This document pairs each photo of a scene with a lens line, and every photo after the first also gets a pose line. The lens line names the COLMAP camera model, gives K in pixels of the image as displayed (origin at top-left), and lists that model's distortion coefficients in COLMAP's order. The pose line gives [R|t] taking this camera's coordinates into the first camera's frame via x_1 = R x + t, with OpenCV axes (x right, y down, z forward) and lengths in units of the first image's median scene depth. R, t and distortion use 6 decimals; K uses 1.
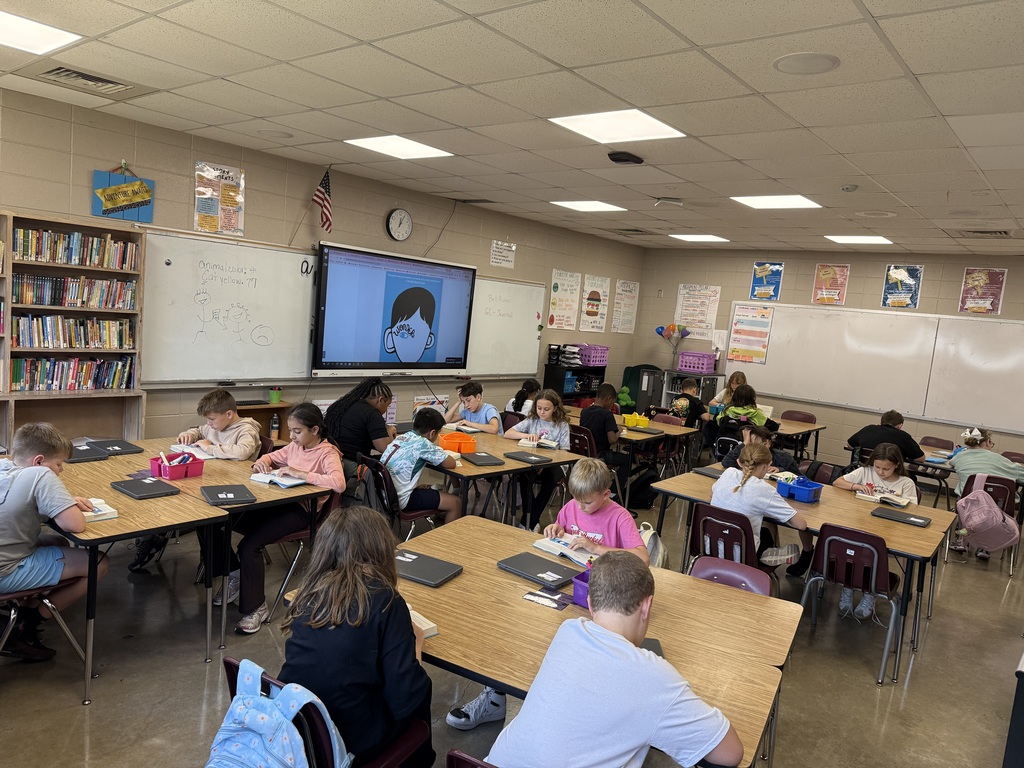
lens RADIAL K [[732.6, 0, 511.0], [0, 732.6, 382.0], [0, 0, 1]] dist [0.045824, -0.060956]
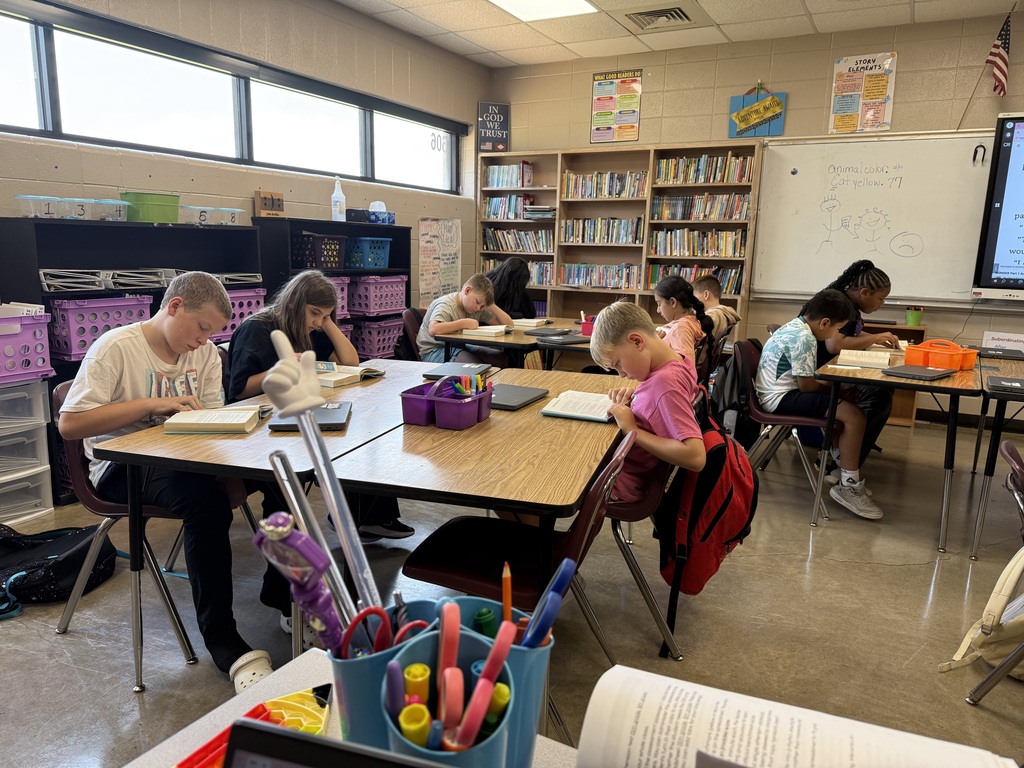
lens RADIAL K [[732.6, 0, 500.5], [0, 732.6, 385.8], [0, 0, 1]] dist [0.045824, -0.060956]
pose [[0.196846, 0.087110, -0.976557, 0.500363], [-0.115263, 0.991194, 0.065182, 0.116079], [0.973635, 0.099730, 0.205153, 0.470978]]
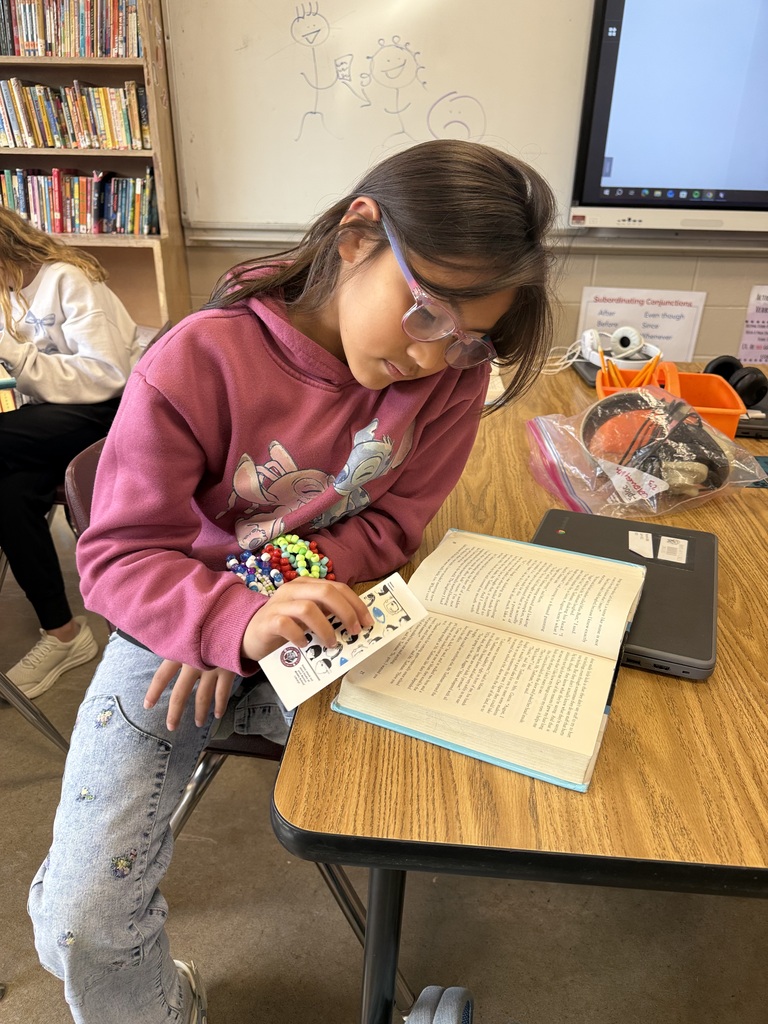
lens RADIAL K [[737.8, 0, 392.9], [0, 737.8, 506.9], [0, 0, 1]] dist [0.005092, -0.002947]
pose [[0.634374, 0.251572, -0.730945, 0.016221], [-0.040574, 0.955096, 0.293505, 0.033947], [0.771961, -0.156535, 0.616096, 0.810281]]
